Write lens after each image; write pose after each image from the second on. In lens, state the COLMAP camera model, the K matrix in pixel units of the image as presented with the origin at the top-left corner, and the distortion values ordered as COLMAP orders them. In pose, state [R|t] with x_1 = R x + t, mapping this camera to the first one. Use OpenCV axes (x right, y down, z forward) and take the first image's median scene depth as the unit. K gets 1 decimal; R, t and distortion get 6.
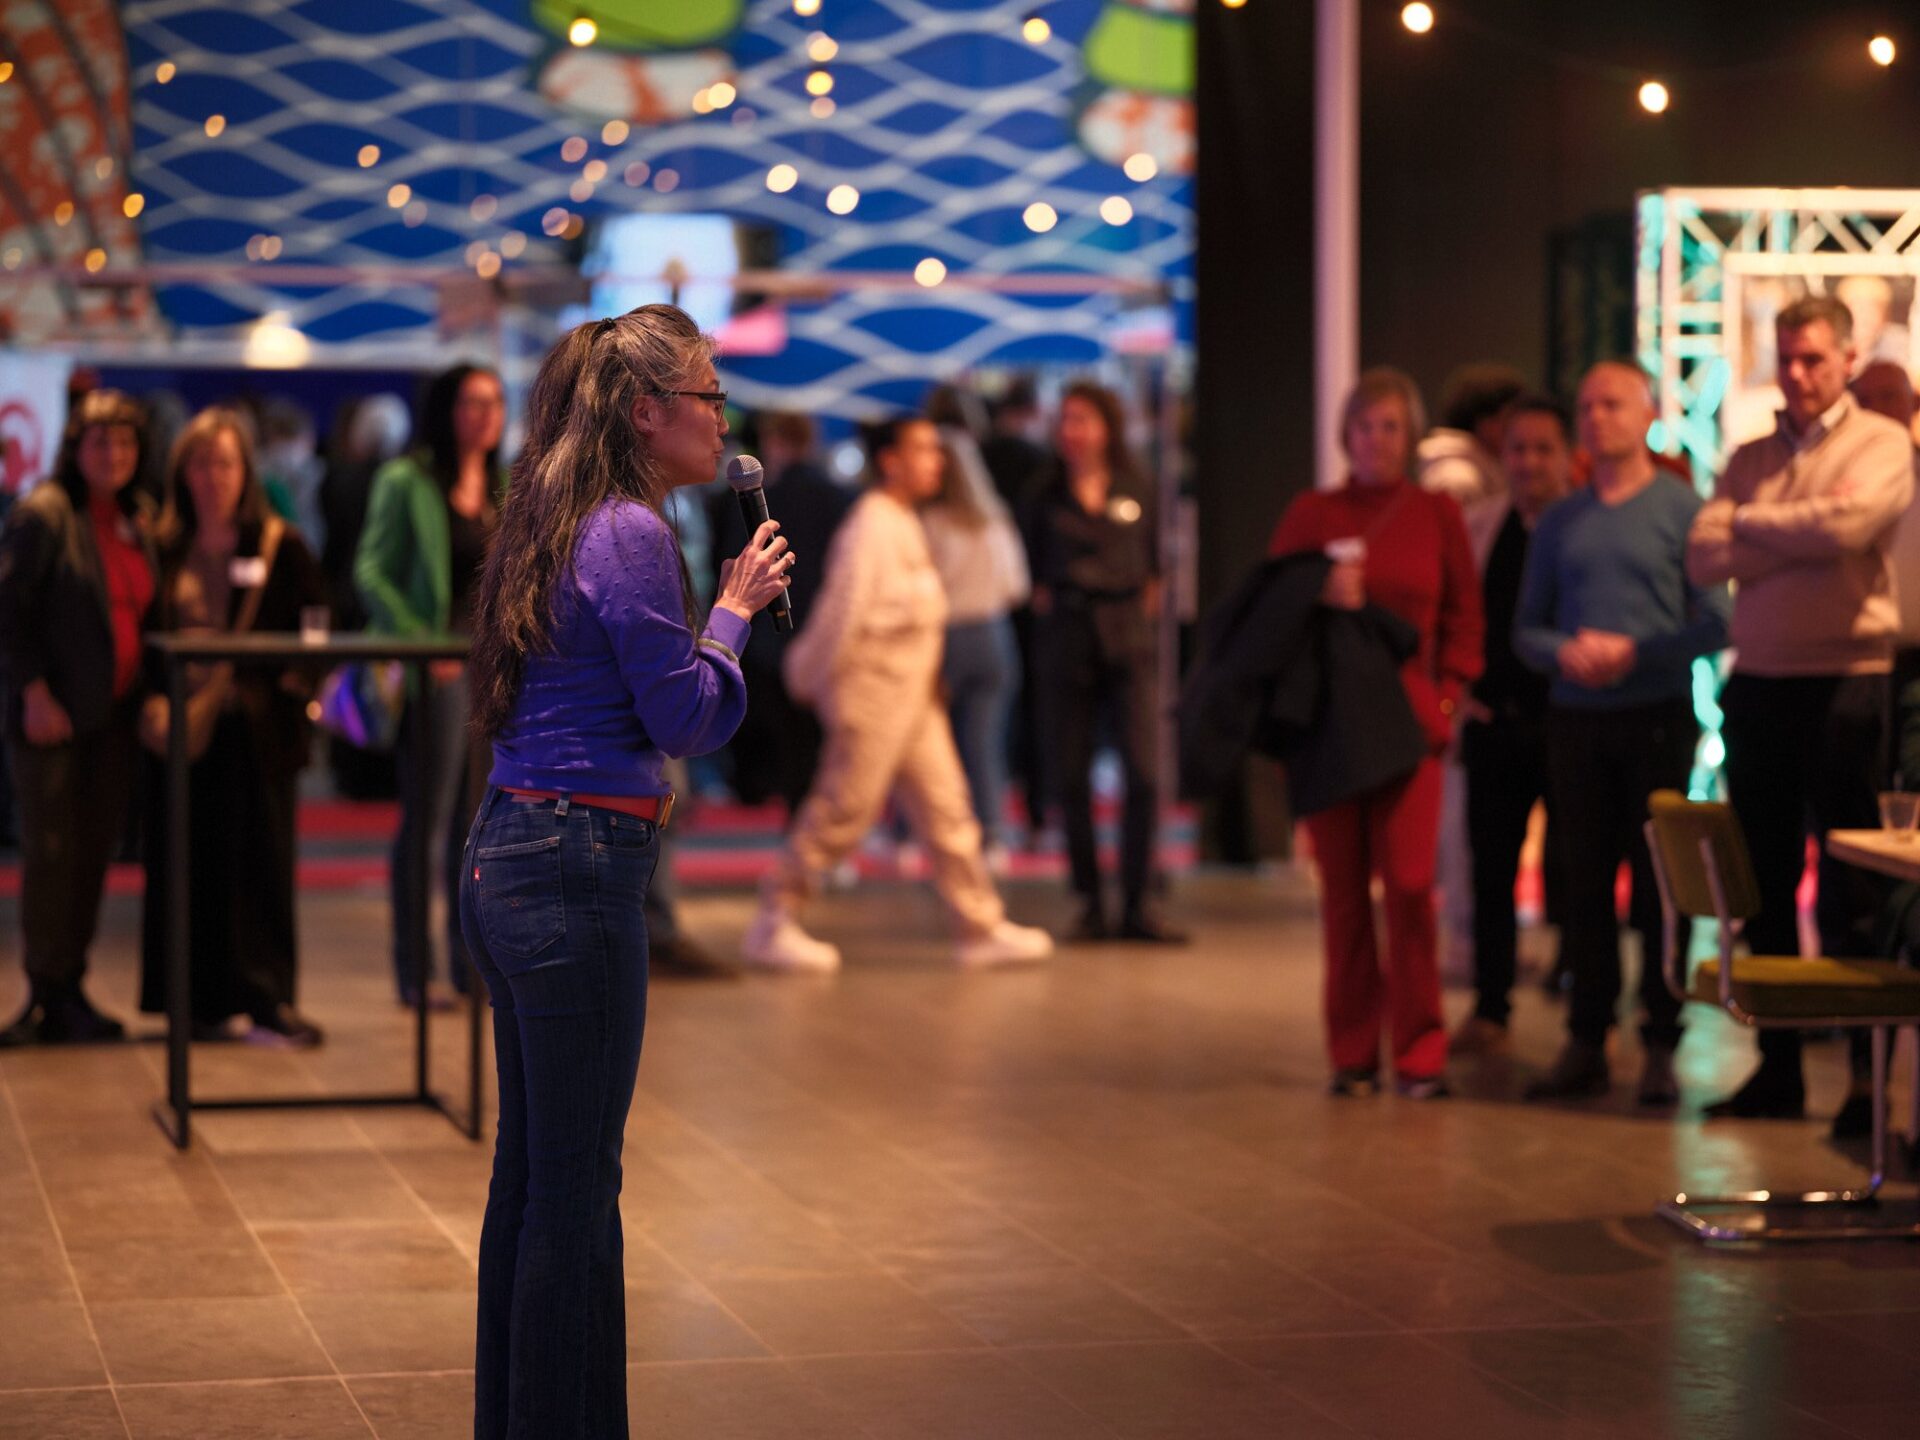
lens RADIAL K [[4861.4, 0, 960.1], [0, 4861.4, 721.1], [0, 0, 1]] dist [-0.157927, 0.000000]
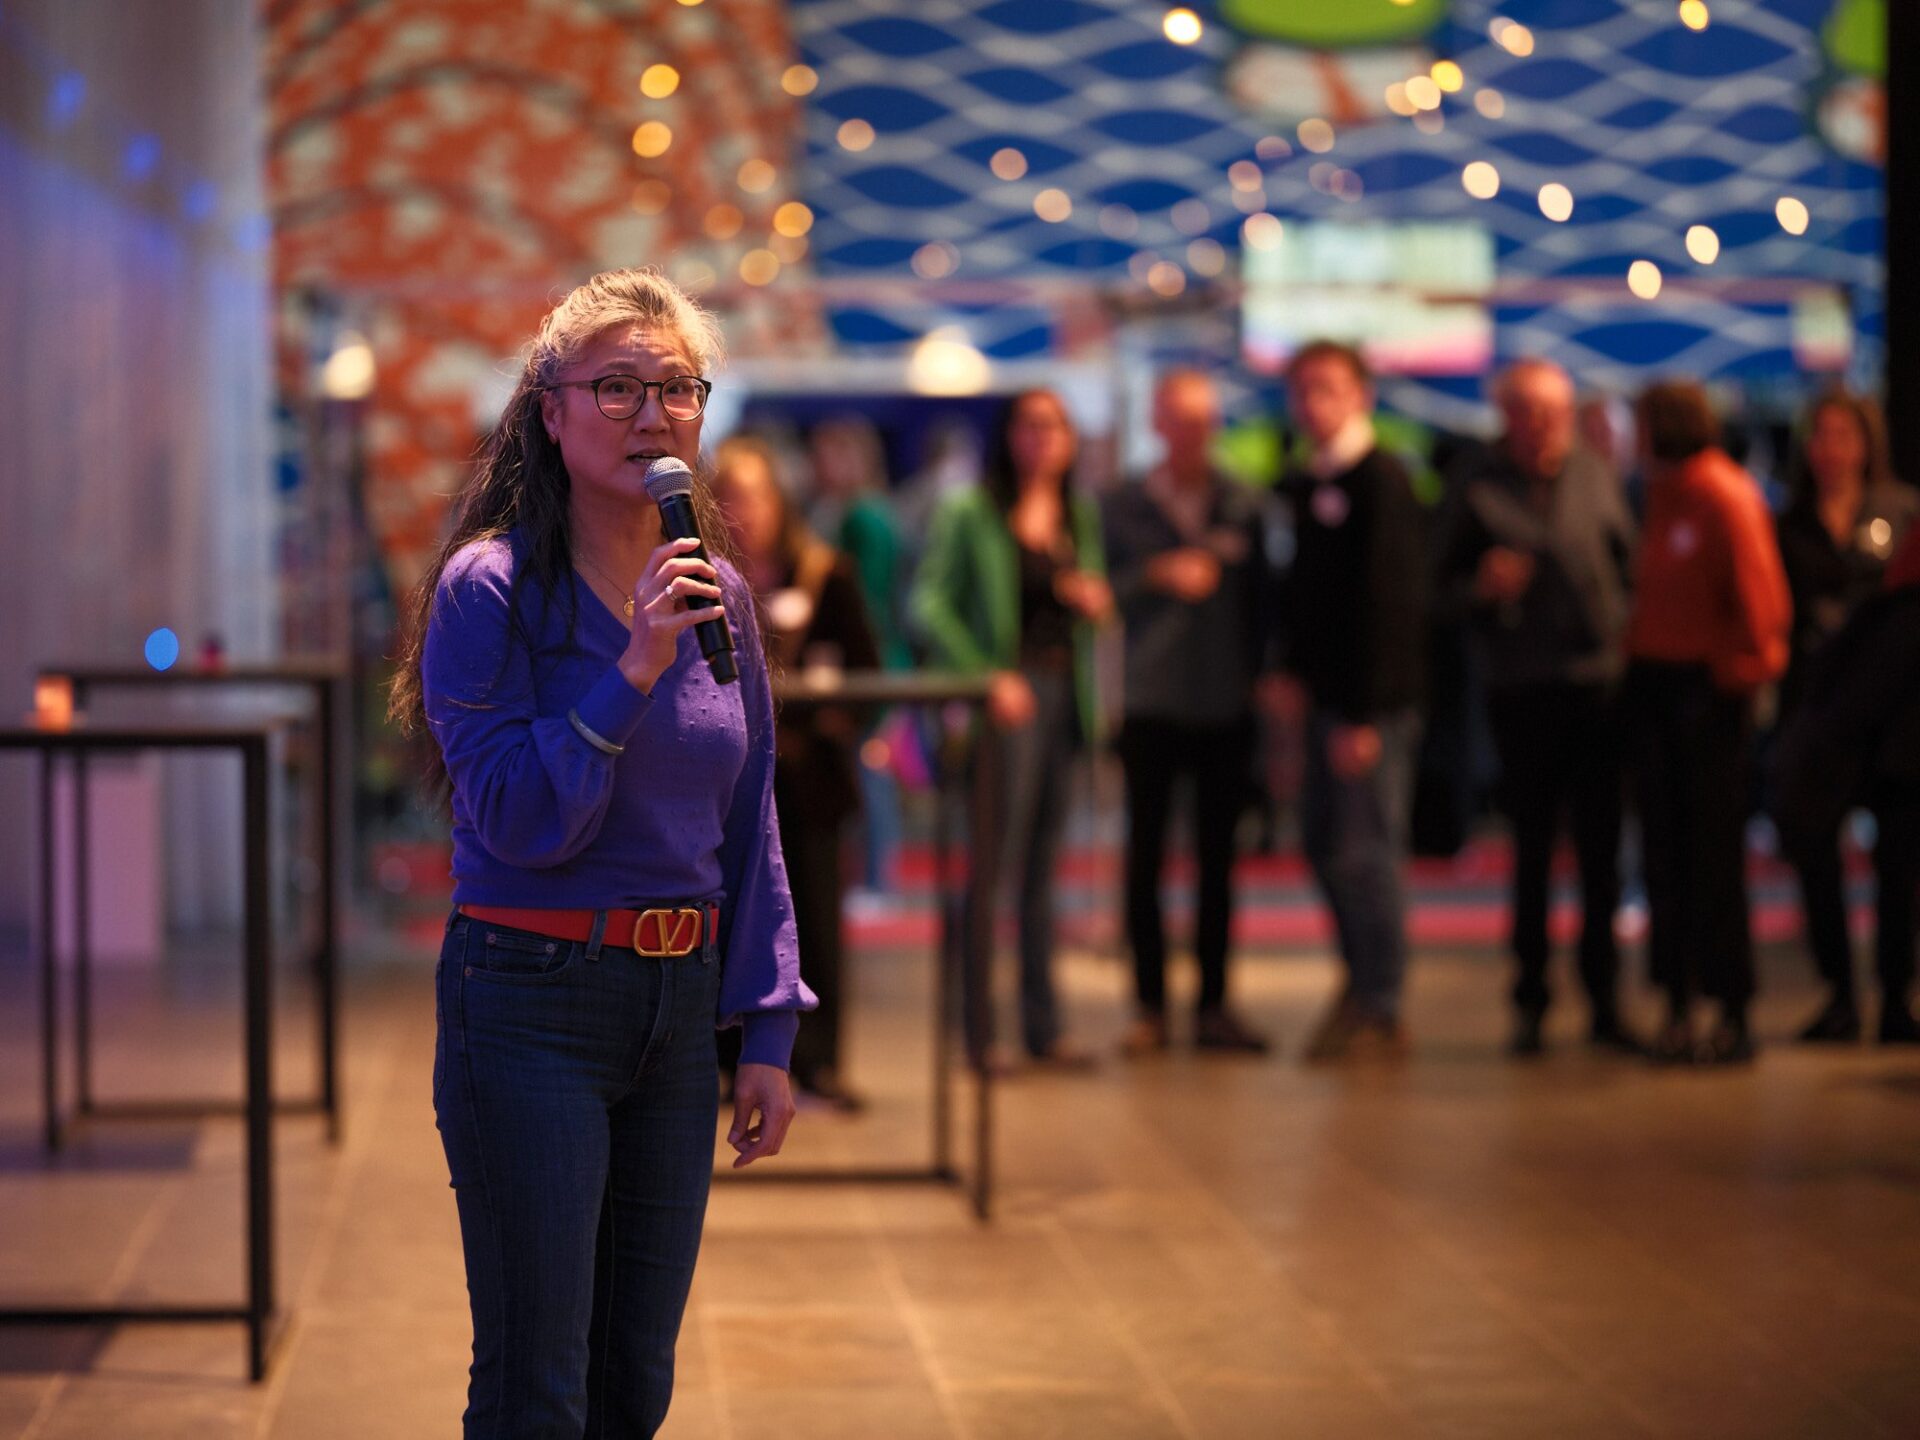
lens RADIAL K [[4861.4, 0, 959.5], [0, 4861.4, 716.6], [0, 0, 1]] dist [-0.157927, 0.000000]
pose [[0.971940, 0.001733, -0.235222, 0.084617], [-0.003511, 0.999968, -0.007138, -0.002151], [0.235202, 0.007763, 0.971916, 0.074972]]
